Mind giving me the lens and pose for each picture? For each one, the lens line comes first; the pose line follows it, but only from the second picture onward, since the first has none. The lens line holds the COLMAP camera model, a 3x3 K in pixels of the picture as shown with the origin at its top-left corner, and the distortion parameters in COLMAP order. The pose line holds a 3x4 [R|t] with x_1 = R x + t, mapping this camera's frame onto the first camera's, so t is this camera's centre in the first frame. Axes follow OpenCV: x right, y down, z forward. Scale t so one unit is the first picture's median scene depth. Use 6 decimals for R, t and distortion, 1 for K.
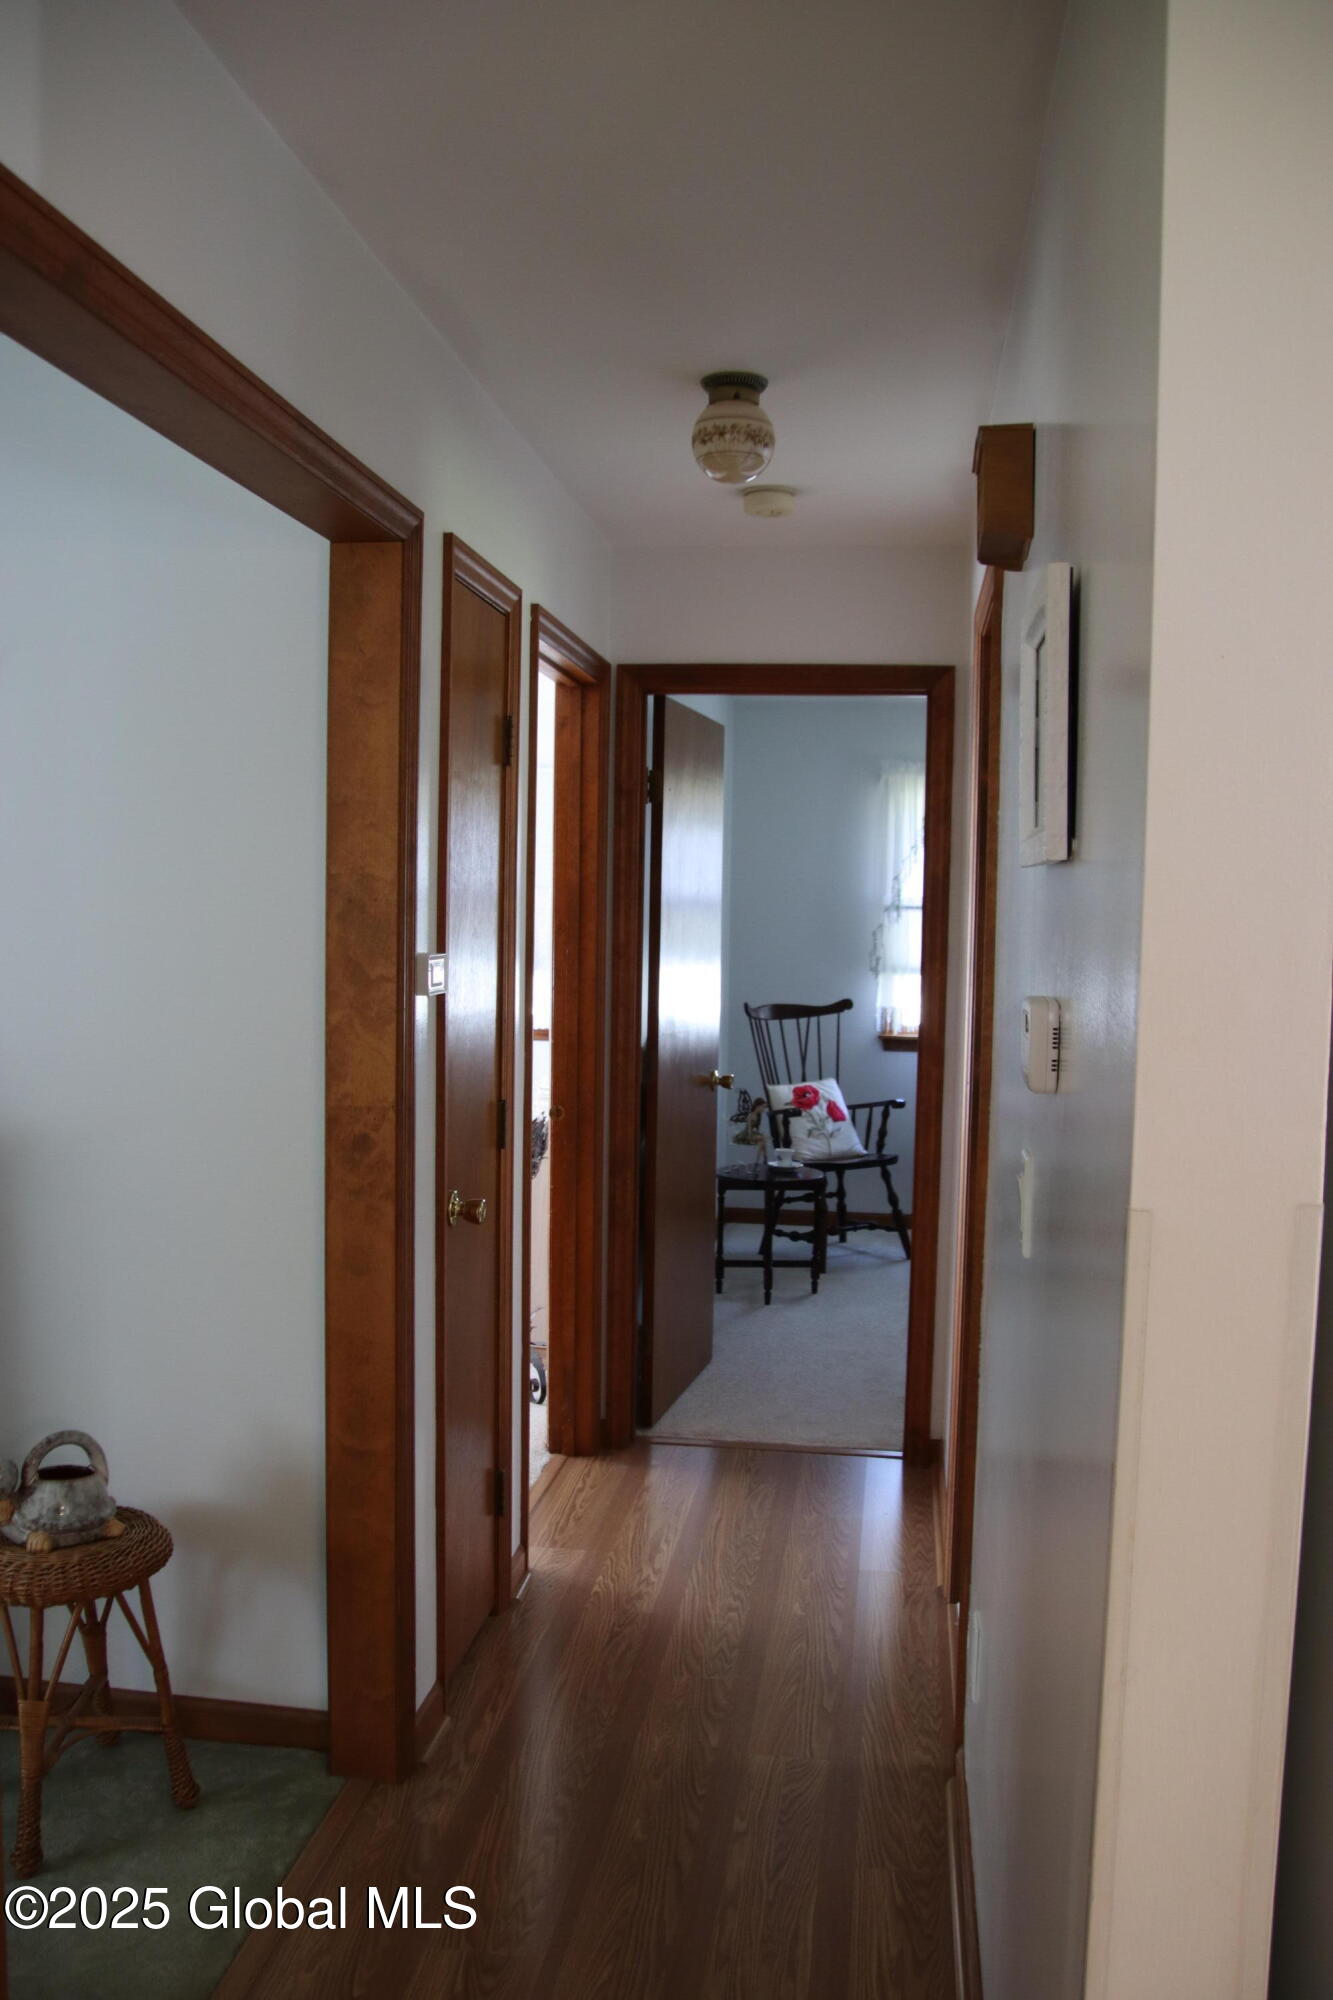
lens RADIAL K [[1693.2, 0, 656.9], [0, 1693.2, 1039.1], [0, 0, 1]] dist [-0.125540, 0.118434]
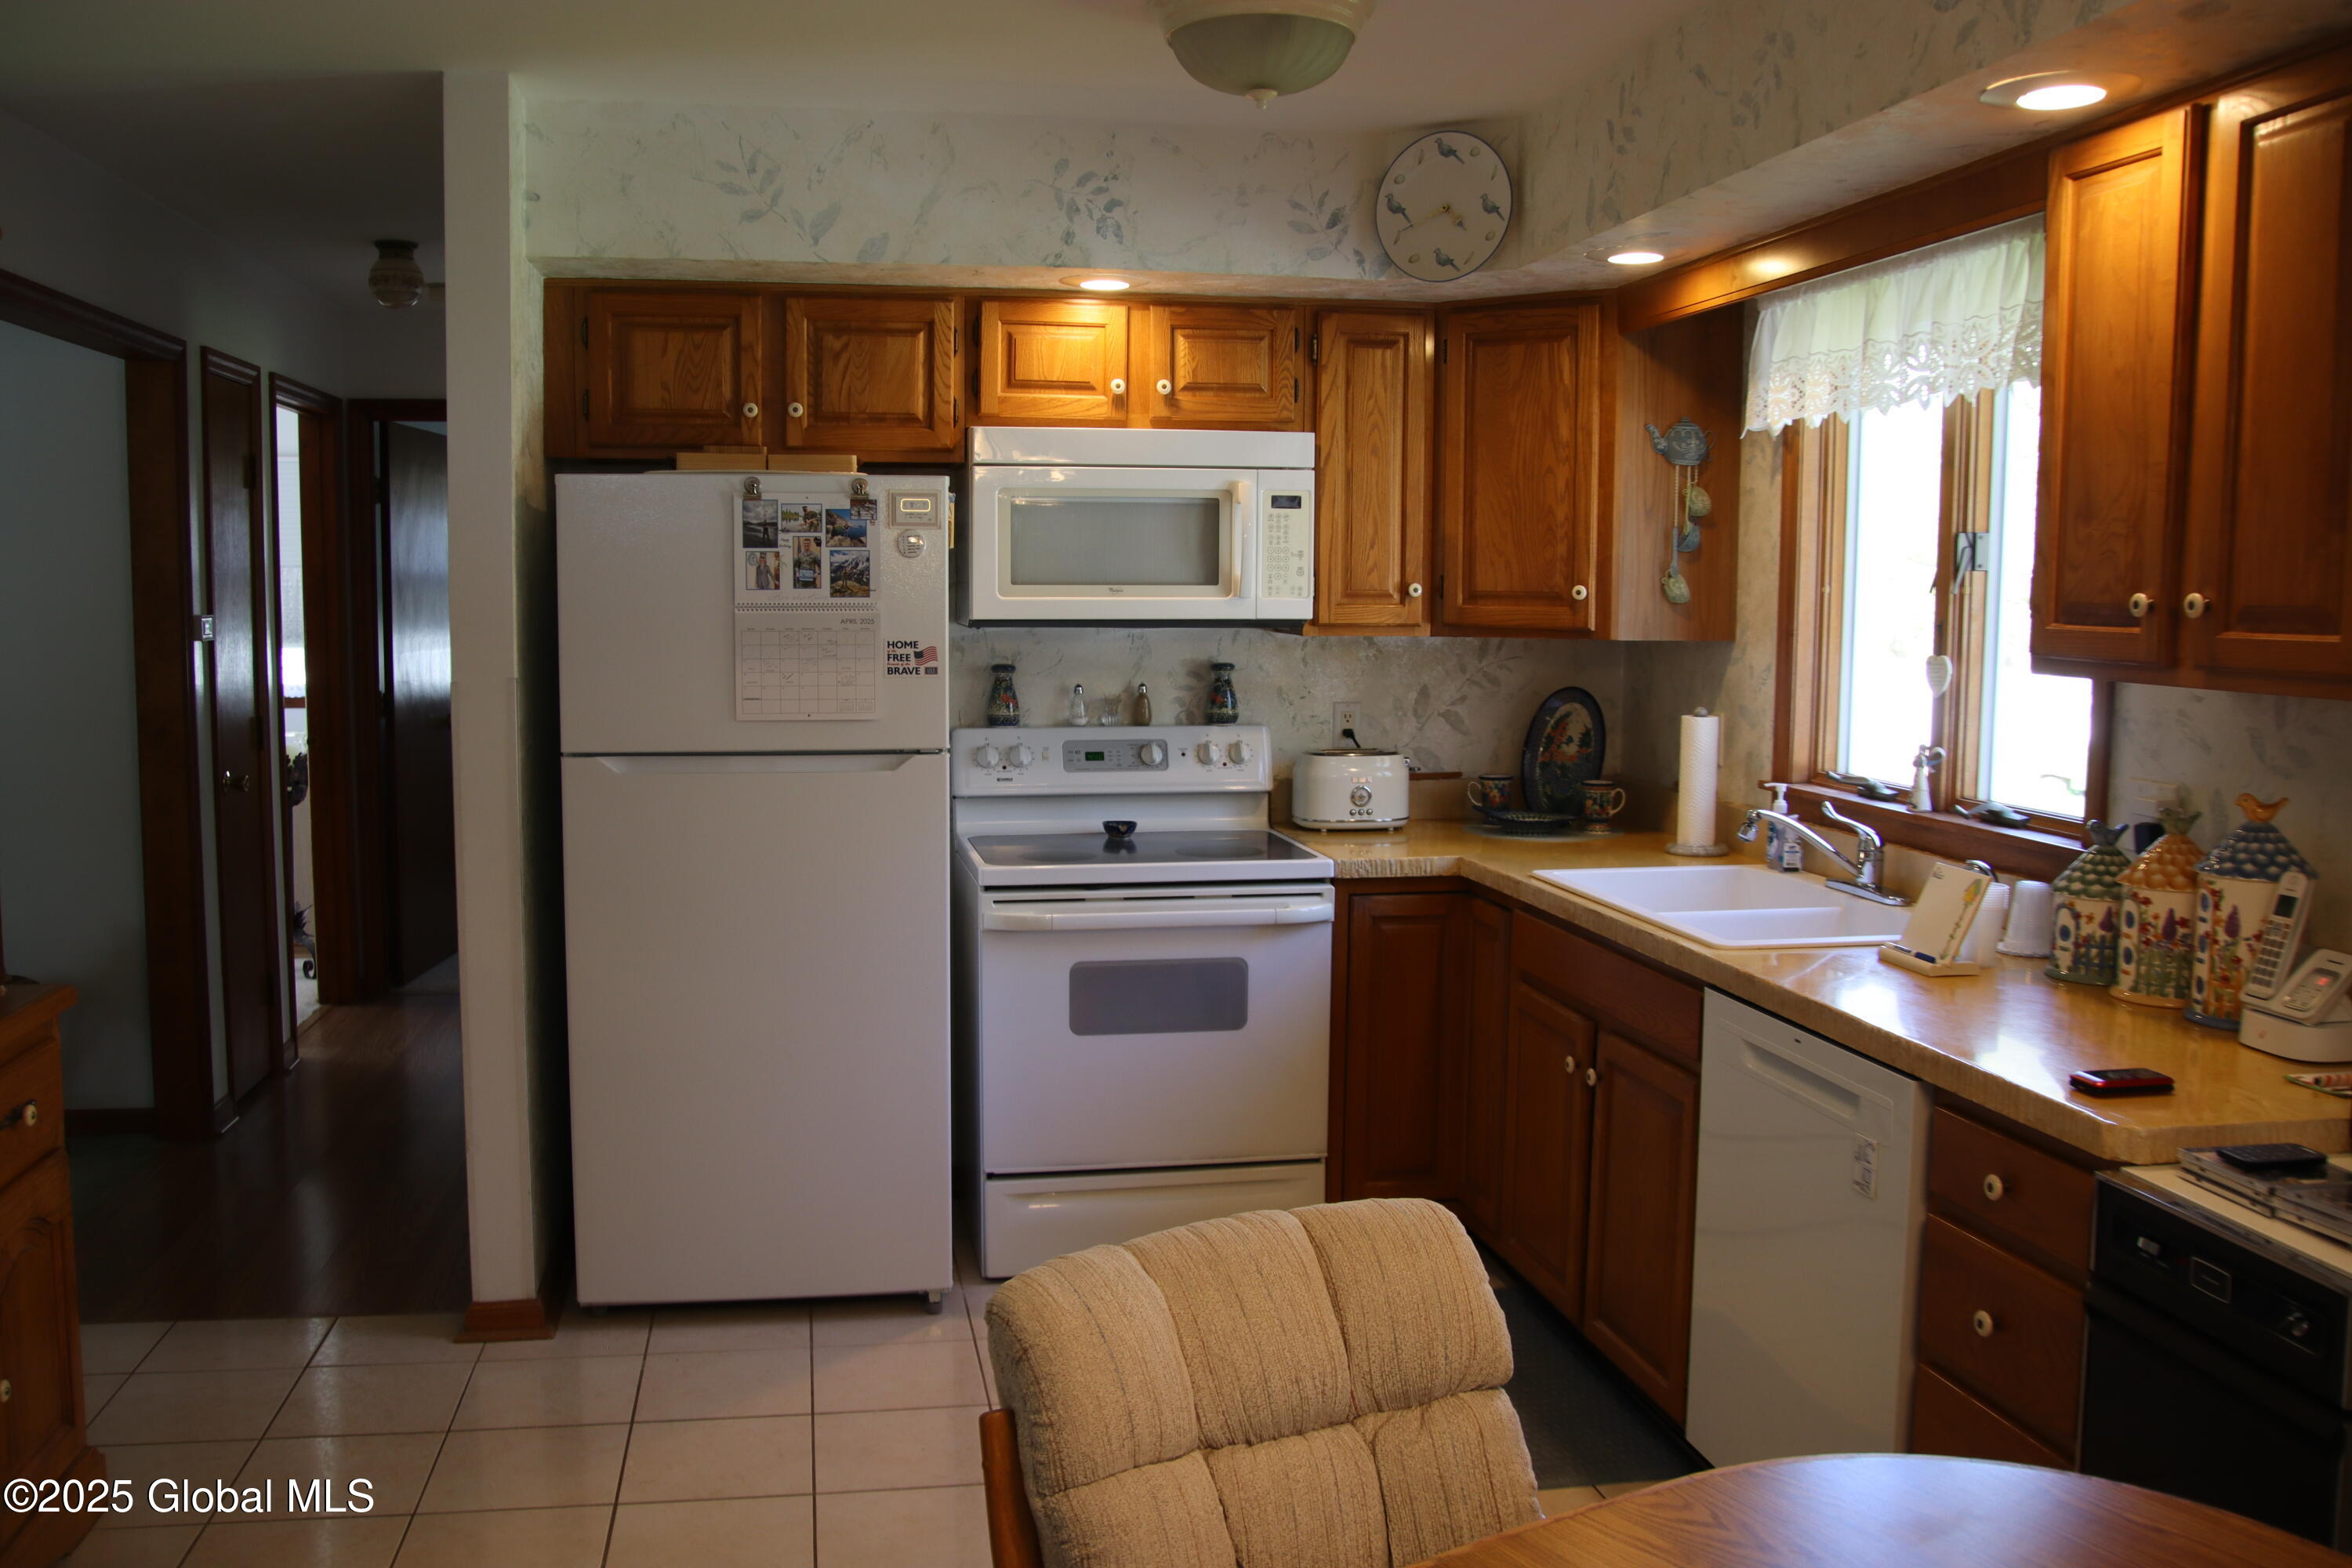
lens RADIAL K [[1991.2, 0, 1126.3], [0, 1991.2, 787.8], [0, 0, 1]] dist [-0.125540, 0.118434]
pose [[0.952698, -0.042251, 0.300967, 0.116376], [0.034568, 0.998927, 0.030809, 0.073378], [-0.301945, -0.018948, 0.953137, -0.865266]]
